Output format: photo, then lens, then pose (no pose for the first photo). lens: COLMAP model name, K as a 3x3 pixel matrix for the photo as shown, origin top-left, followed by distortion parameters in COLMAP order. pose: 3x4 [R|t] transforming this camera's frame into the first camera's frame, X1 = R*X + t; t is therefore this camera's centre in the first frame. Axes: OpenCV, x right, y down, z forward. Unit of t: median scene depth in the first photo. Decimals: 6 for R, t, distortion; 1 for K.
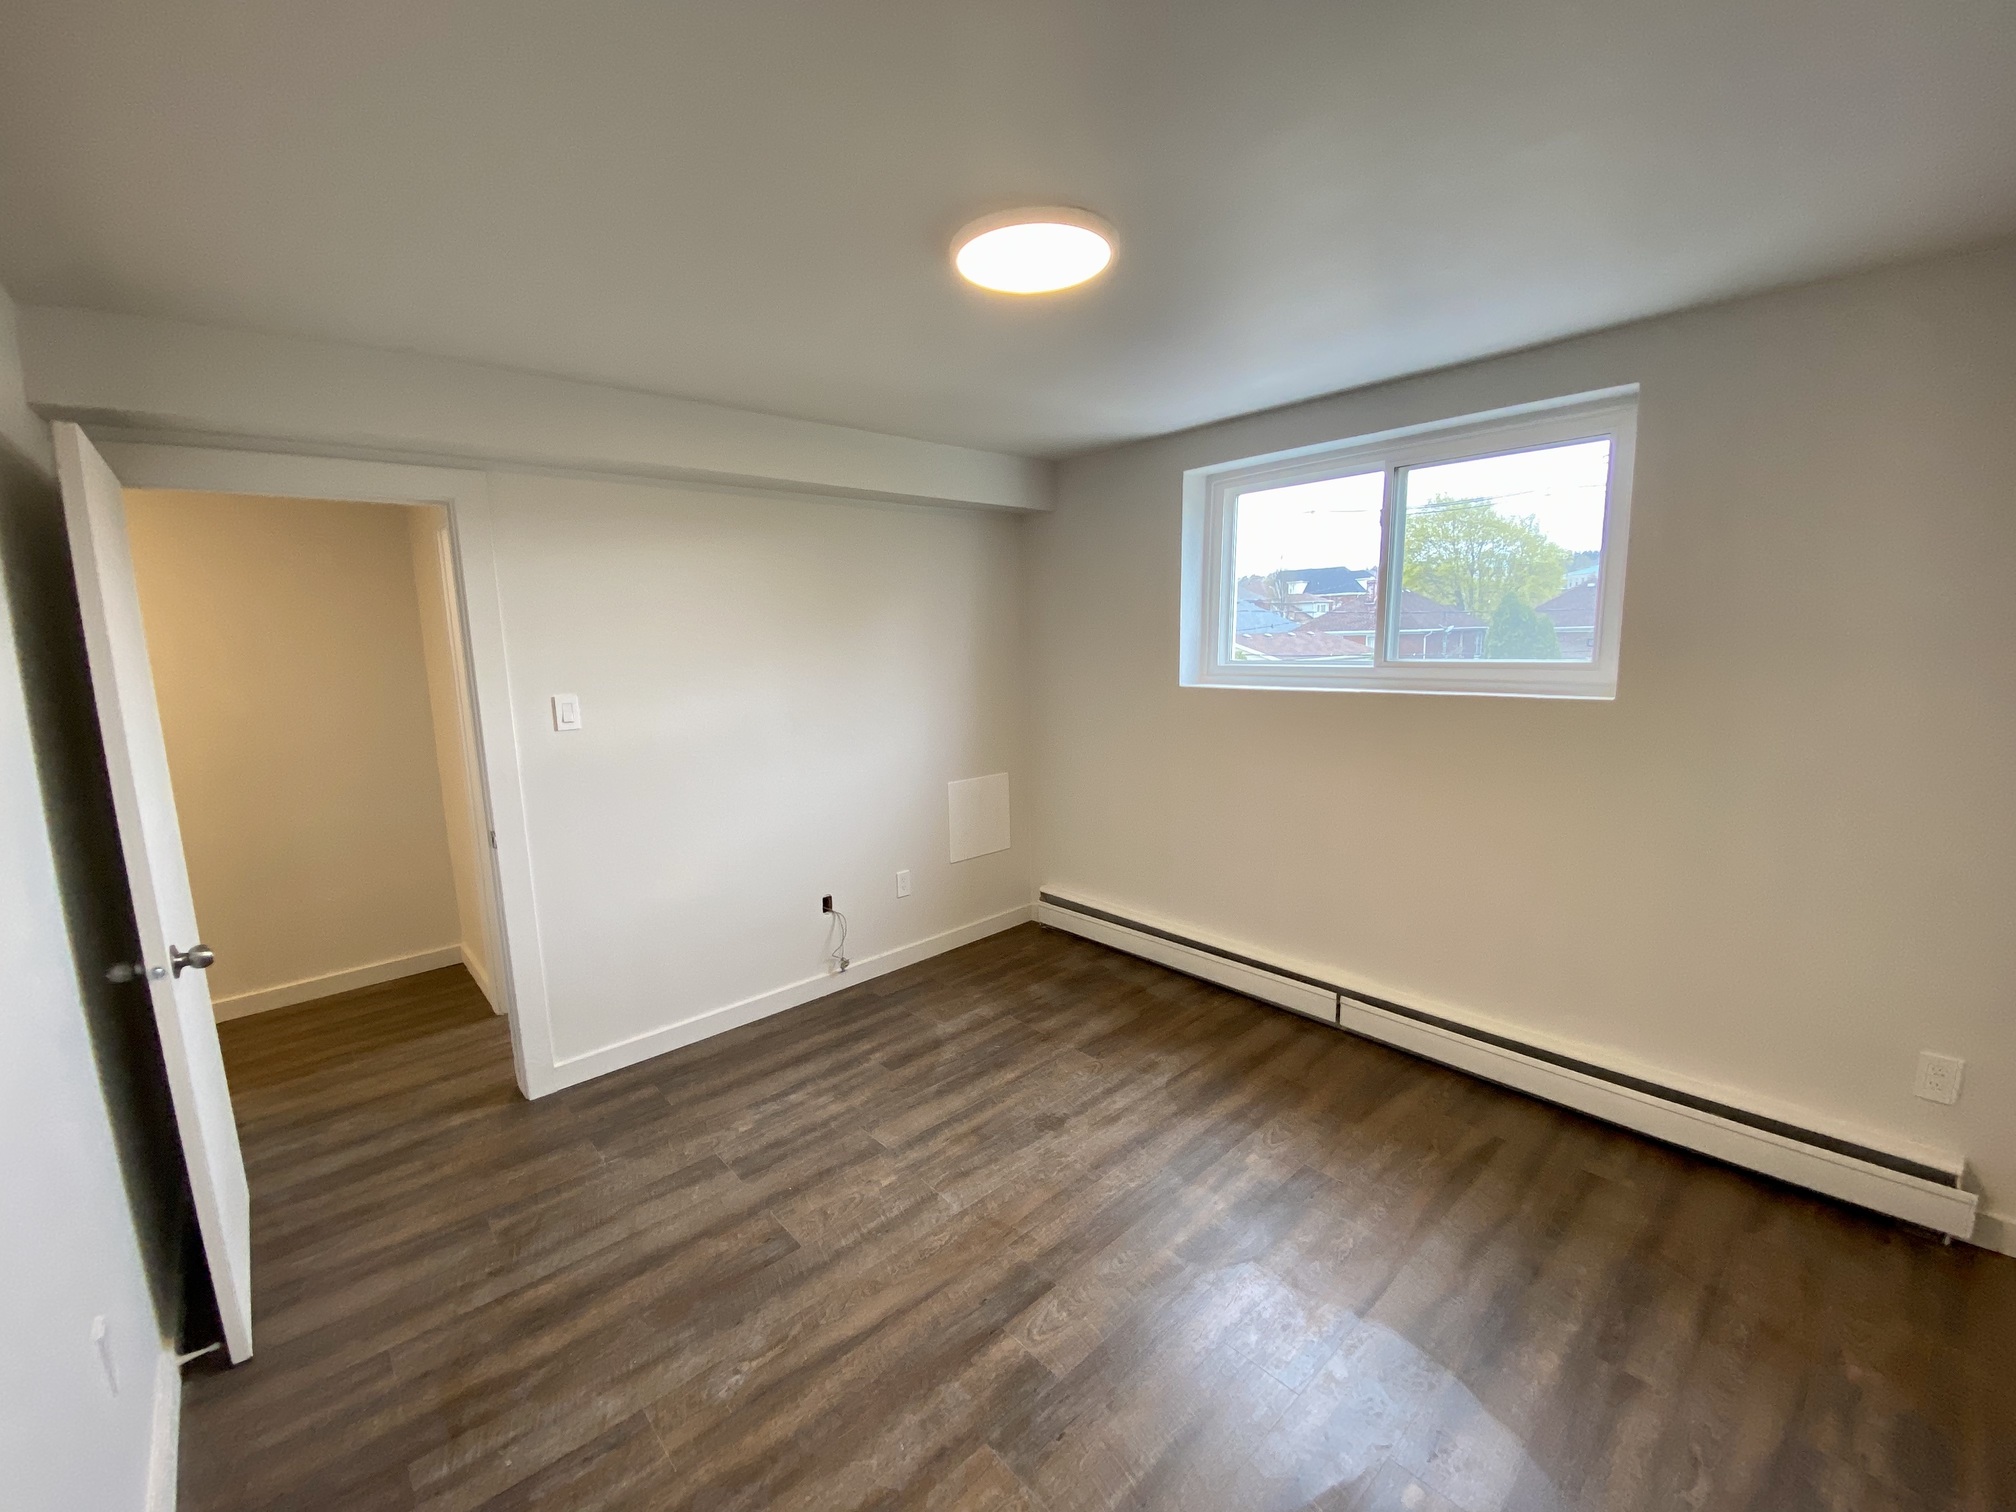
lens RADIAL K [[822.3, 0, 1006.6], [0, 822.3, 756.8], [0, 0, 1]] dist [0.027515, -0.020870]
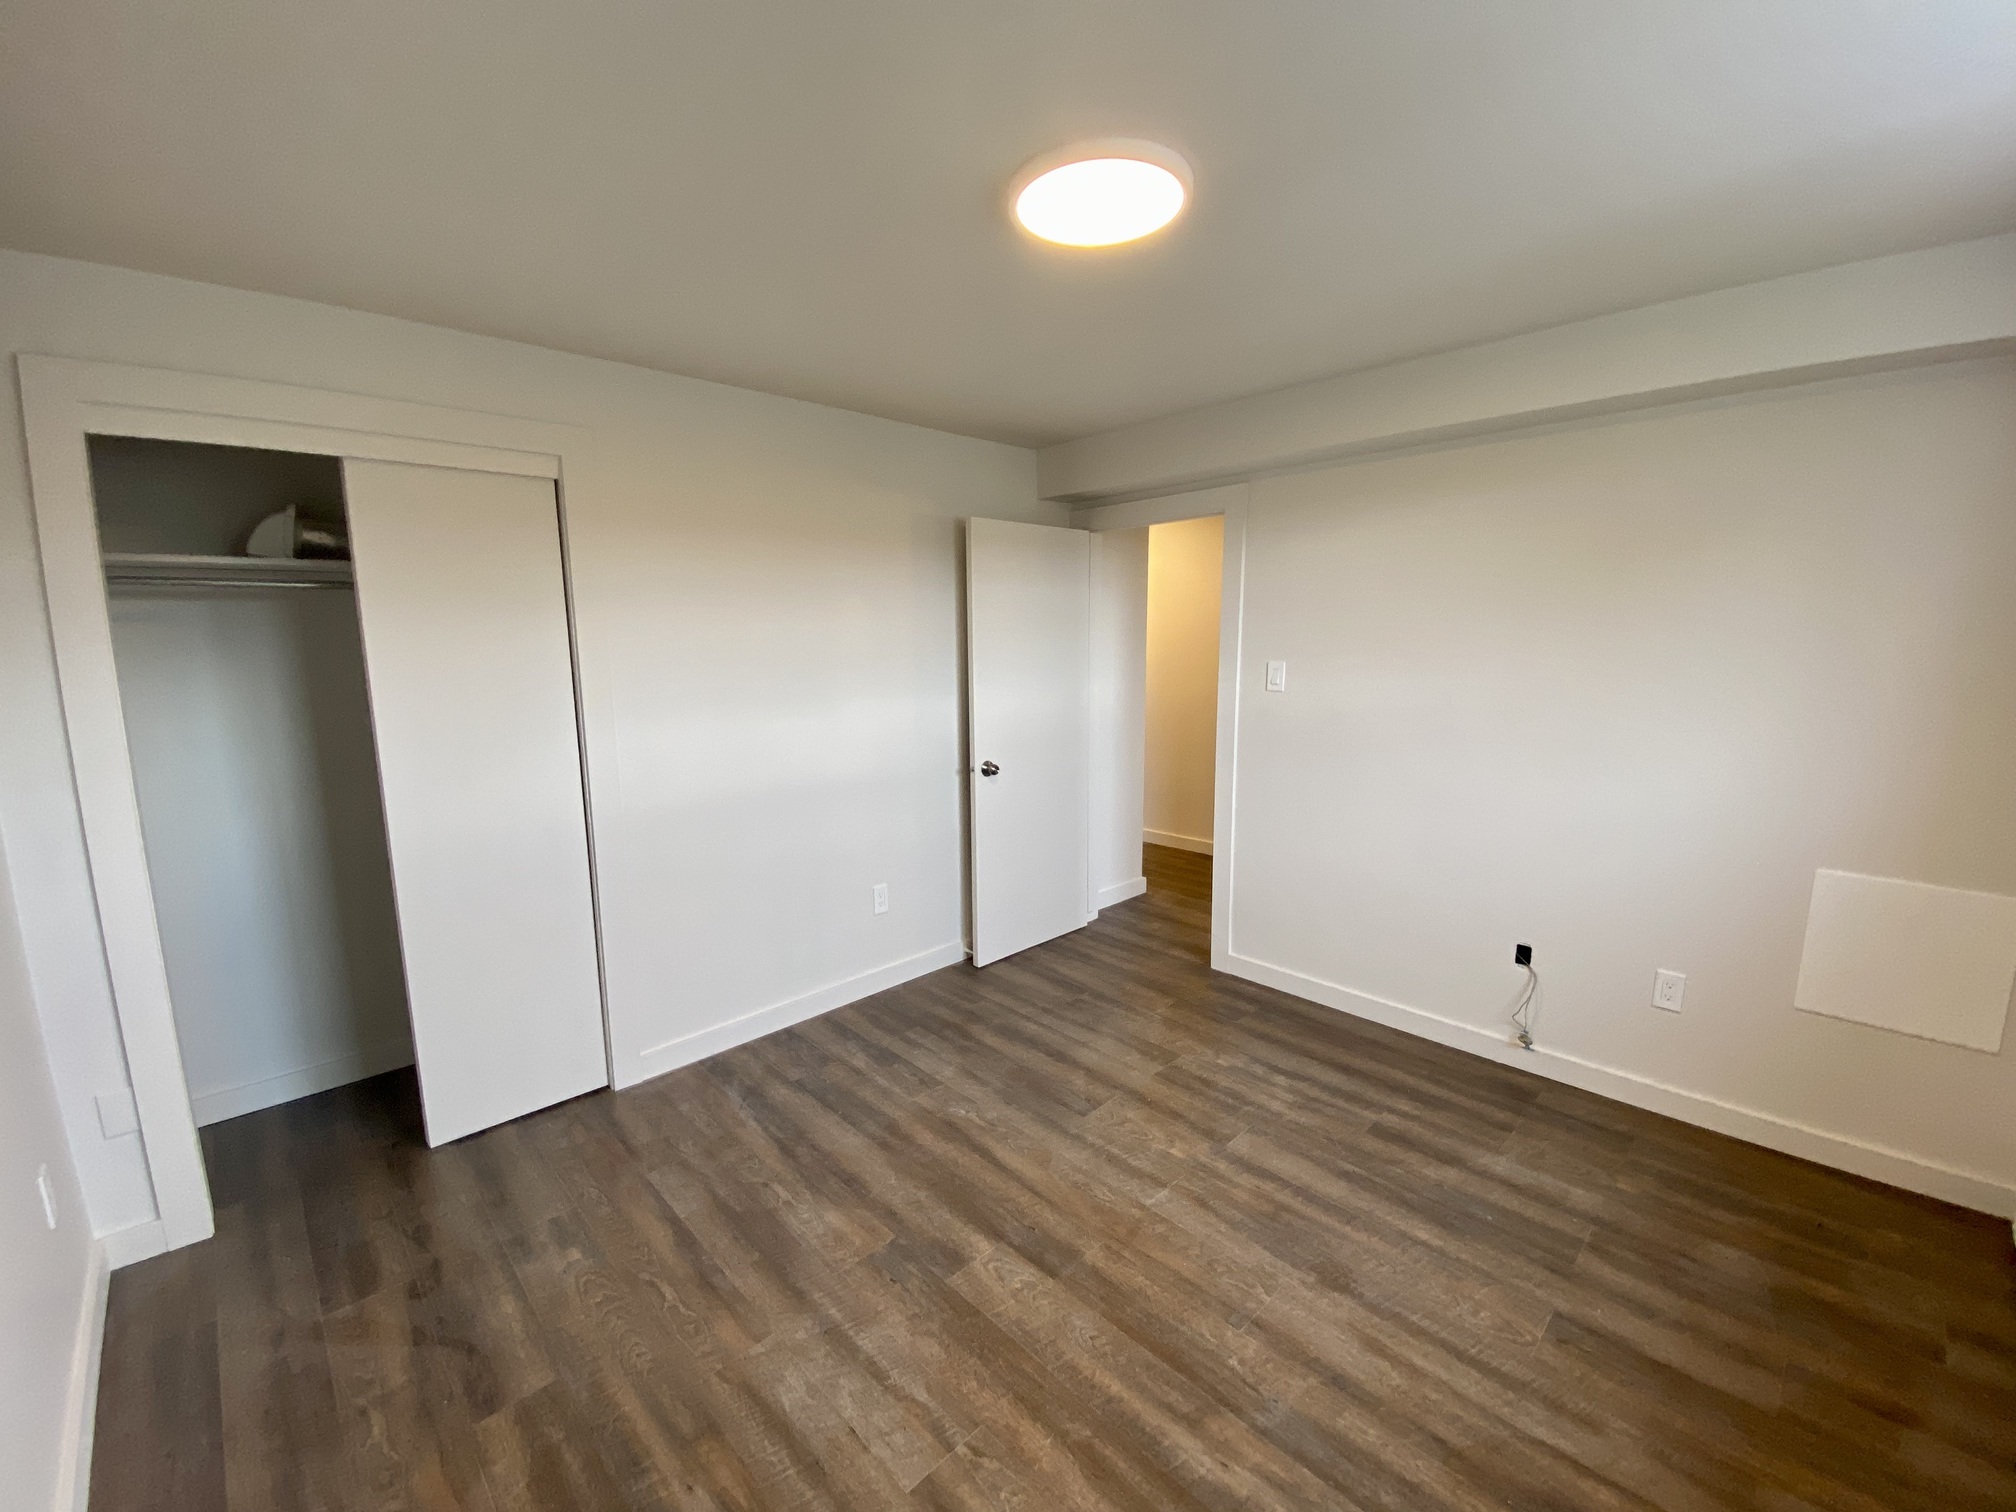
lens RADIAL K [[822.3, 0, 1006.6], [0, 822.3, 756.8], [0, 0, 1]] dist [0.027515, -0.020870]
pose [[0.036638, 0.179534, -0.983069, 0.689756], [-0.145571, 0.974195, 0.172488, -0.094598], [0.988669, 0.136787, 0.061828, 0.607450]]
